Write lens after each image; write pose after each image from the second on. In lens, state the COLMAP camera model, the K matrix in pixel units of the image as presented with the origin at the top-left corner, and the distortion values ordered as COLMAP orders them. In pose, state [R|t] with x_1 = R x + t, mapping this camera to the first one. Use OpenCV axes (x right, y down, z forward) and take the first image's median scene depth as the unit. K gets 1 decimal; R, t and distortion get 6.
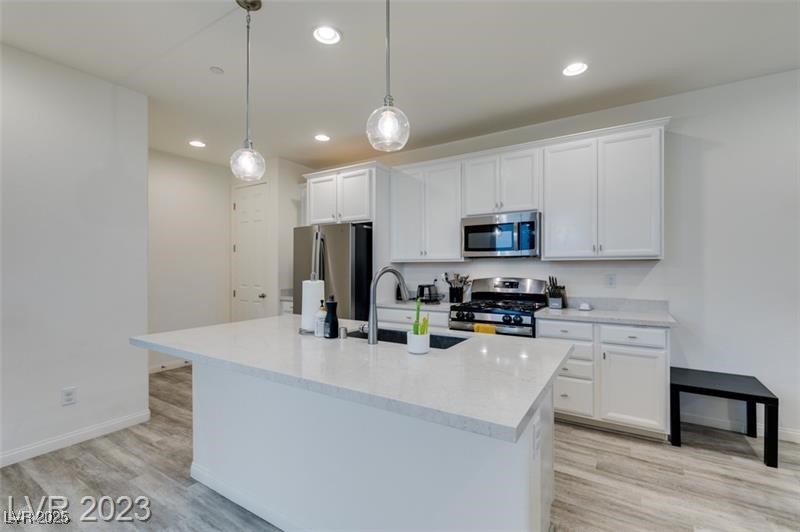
lens RADIAL K [[357.2, 0, 400.0], [0, 357.2, 268.1], [0, 0, 1]] dist [0.001313, -0.000392]
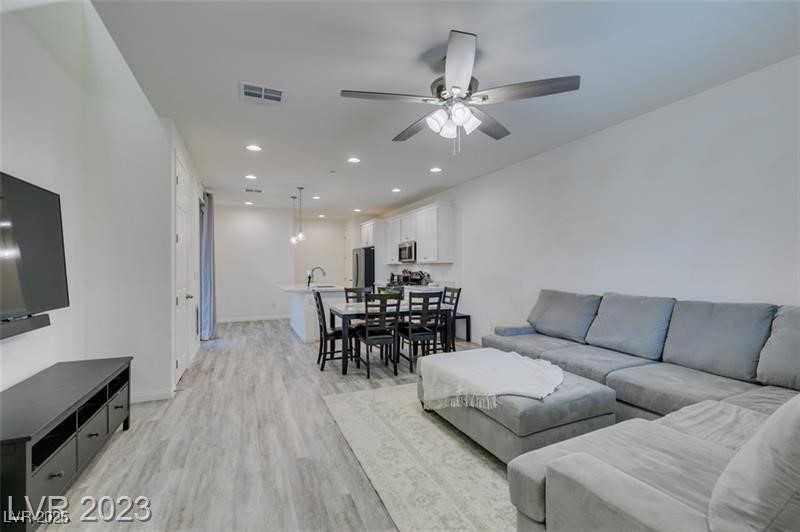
lens RADIAL K [[357.9, 0, 399.2], [0, 357.9, 265.3], [0, 0, 1]] dist [0.002700, -0.000528]
pose [[0.828076, -0.006796, -0.560574, 1.440847], [0.004439, 0.999975, -0.005565, 0.002304], [0.560598, 0.002120, 0.828085, -0.838552]]
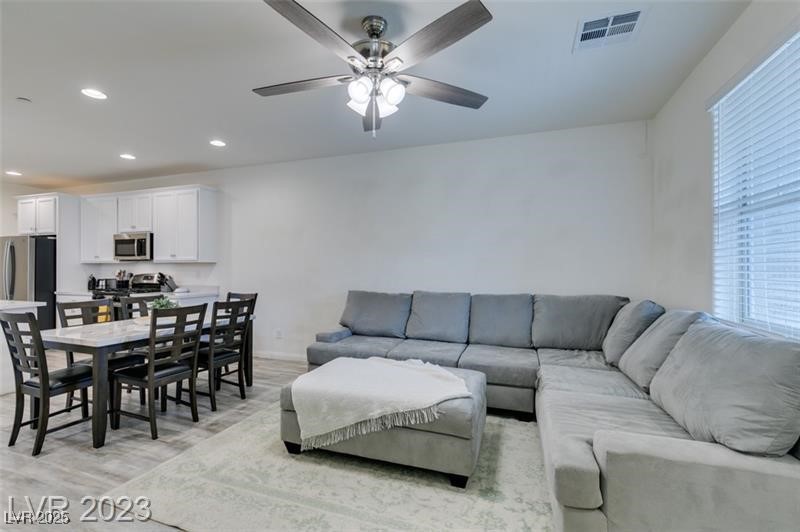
lens RADIAL K [[359.9, 0, 399.4], [0, 359.9, 266.2], [0, 0, 1]] dist [0.004899, 0.000417]
pose [[0.974879, 0.001062, 0.222734, 1.041104], [-0.000338, 0.999995, -0.003289, 0.000563], [-0.222737, 0.003131, 0.974874, -0.790357]]
